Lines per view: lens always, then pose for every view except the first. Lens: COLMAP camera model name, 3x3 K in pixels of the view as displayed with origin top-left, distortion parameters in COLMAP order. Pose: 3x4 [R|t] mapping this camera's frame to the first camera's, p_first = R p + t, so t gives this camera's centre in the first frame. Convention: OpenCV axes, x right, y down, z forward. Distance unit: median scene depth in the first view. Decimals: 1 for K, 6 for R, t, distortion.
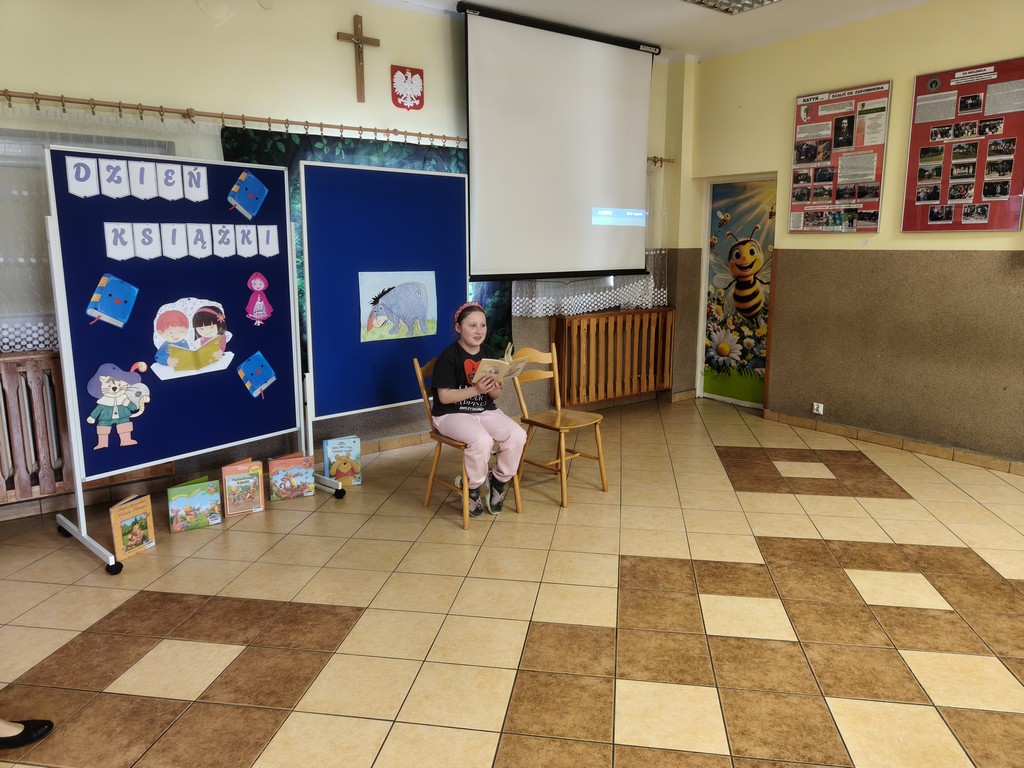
lens RADIAL K [[720.1, 0, 515.1], [0, 720.1, 377.5], [0, 0, 1]] dist [0.004794, 0.002242]
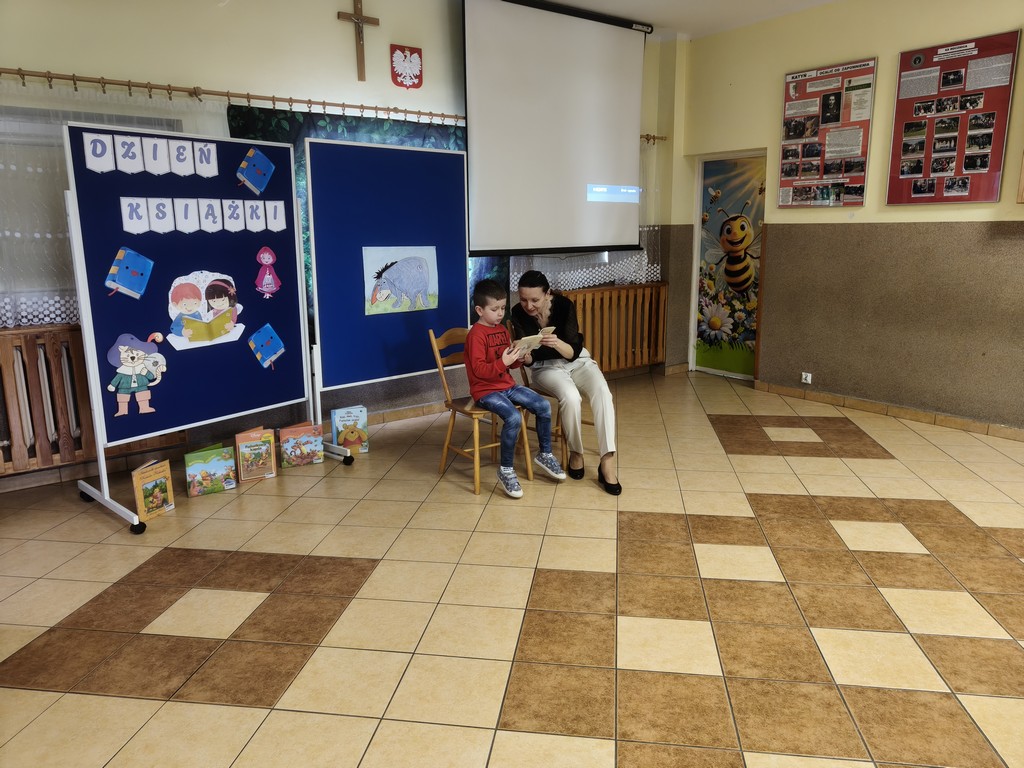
lens RADIAL K [[719.2, 0, 516.5], [0, 719.2, 379.2], [0, 0, 1]] dist [0.004185, 0.003652]
pose [[0.999876, -0.009872, 0.012241, -0.013178], [0.009584, 0.999680, 0.023402, 0.024396], [-0.012469, -0.023281, 0.999651, -0.042672]]
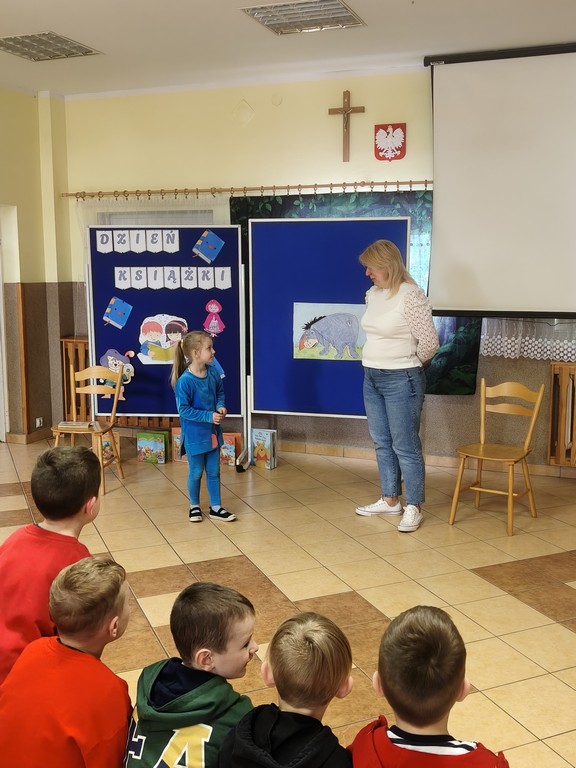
lens RADIAL K [[779.6, 0, 290.5], [0, 779.6, 373.1], [0, 0, 1]] dist [0.146937, -0.525556]
pose [[0.542154, 0.121623, -0.831430, 1.076940], [-0.152099, 0.987329, 0.045249, -0.099693], [0.826399, 0.101927, 0.553784, 0.295037]]
